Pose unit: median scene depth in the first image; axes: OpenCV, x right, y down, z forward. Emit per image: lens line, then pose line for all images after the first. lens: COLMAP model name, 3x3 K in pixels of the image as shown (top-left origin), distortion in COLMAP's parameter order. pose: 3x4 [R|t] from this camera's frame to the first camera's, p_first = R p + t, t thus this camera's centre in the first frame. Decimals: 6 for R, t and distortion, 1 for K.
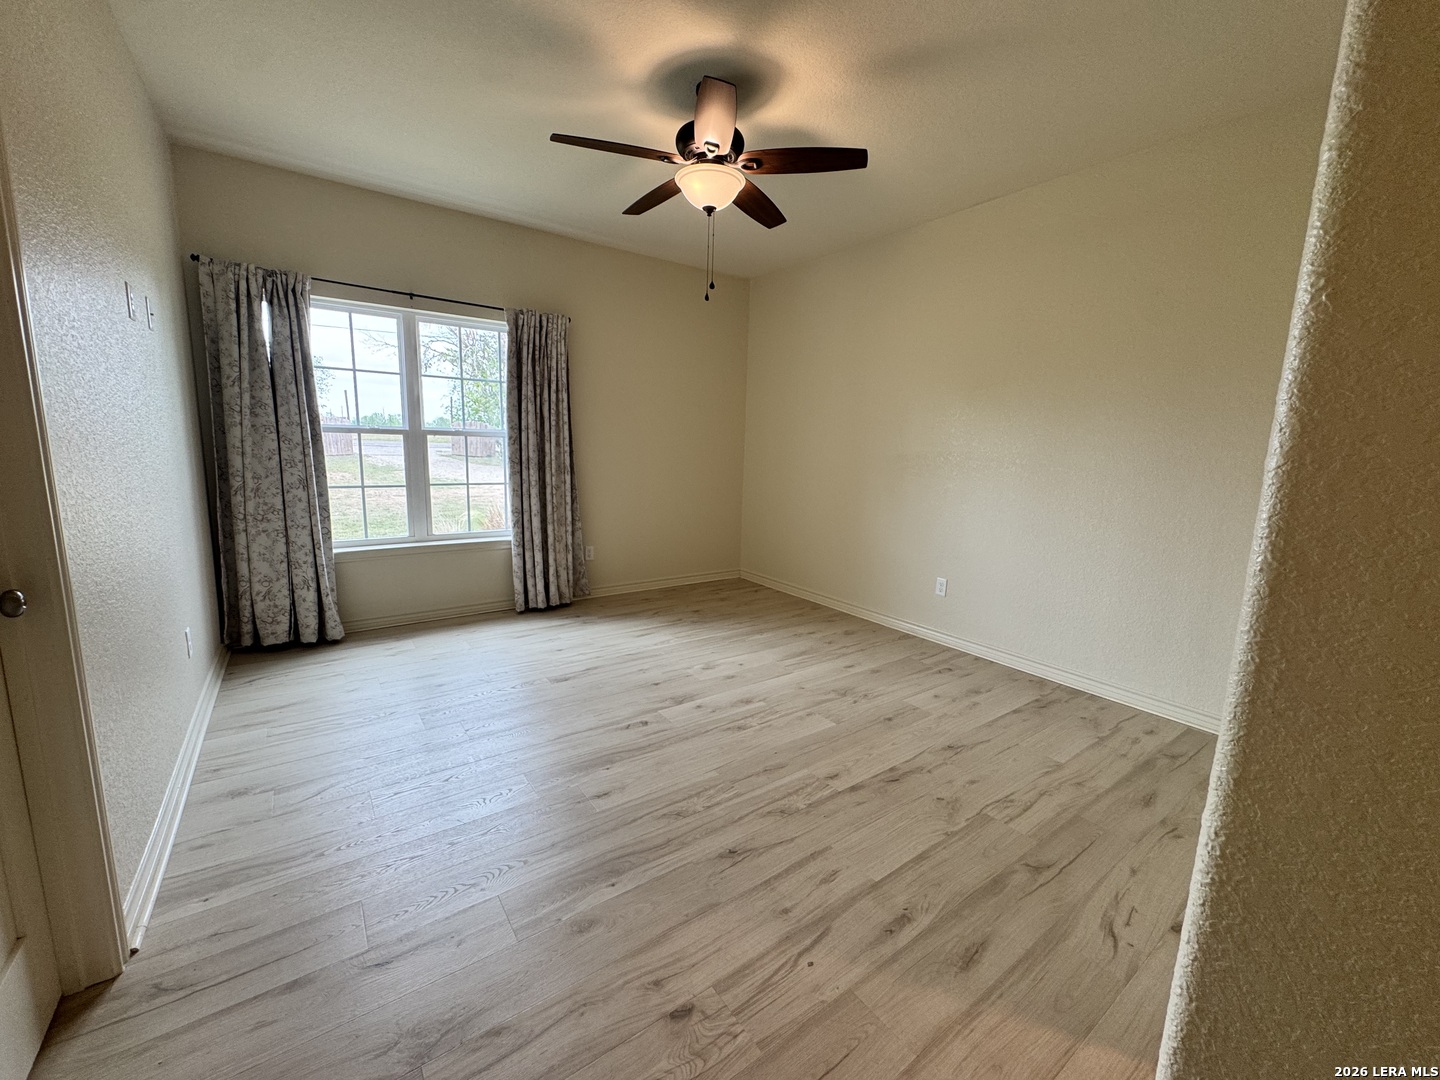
lens RADIAL K [[574.8, 0, 725.6], [0, 574.8, 539.2], [0, 0, 1]] dist [-0.003240, 0.000358]
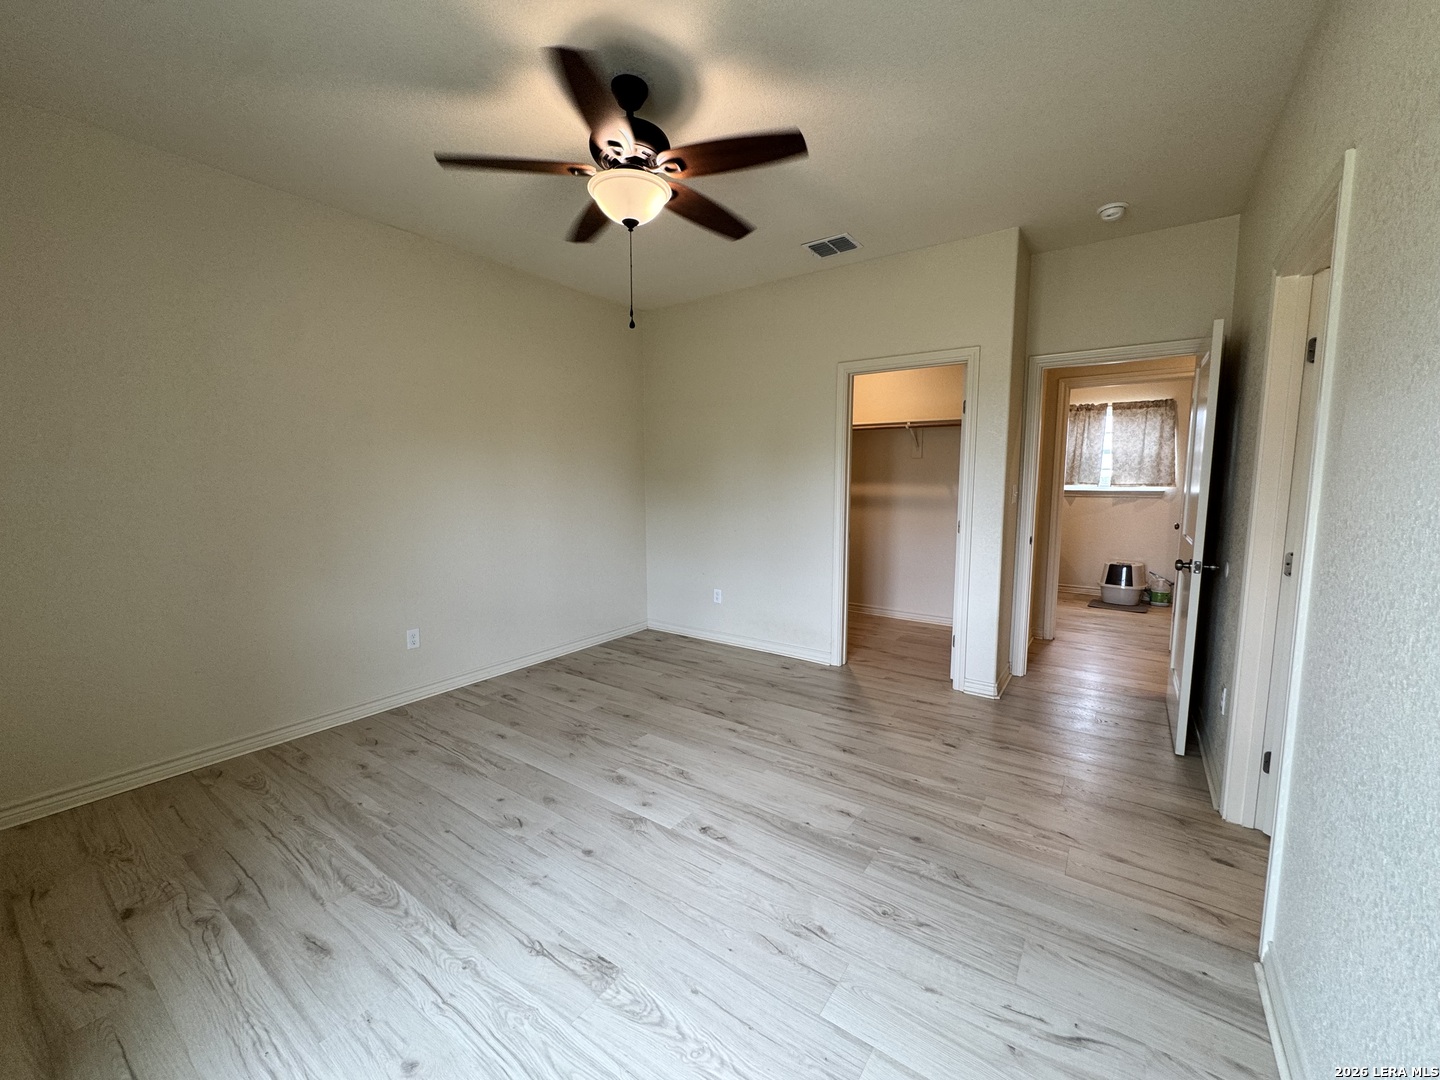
lens RADIAL K [[574.8, 0, 728.3], [0, 574.8, 537.7], [0, 0, 1]] dist [-0.003240, 0.000358]
pose [[-0.320879, -0.127253, 0.938532, -0.761788], [0.146139, 0.972414, 0.181811, -0.202803], [-0.935778, 0.195495, -0.293431, 0.985907]]
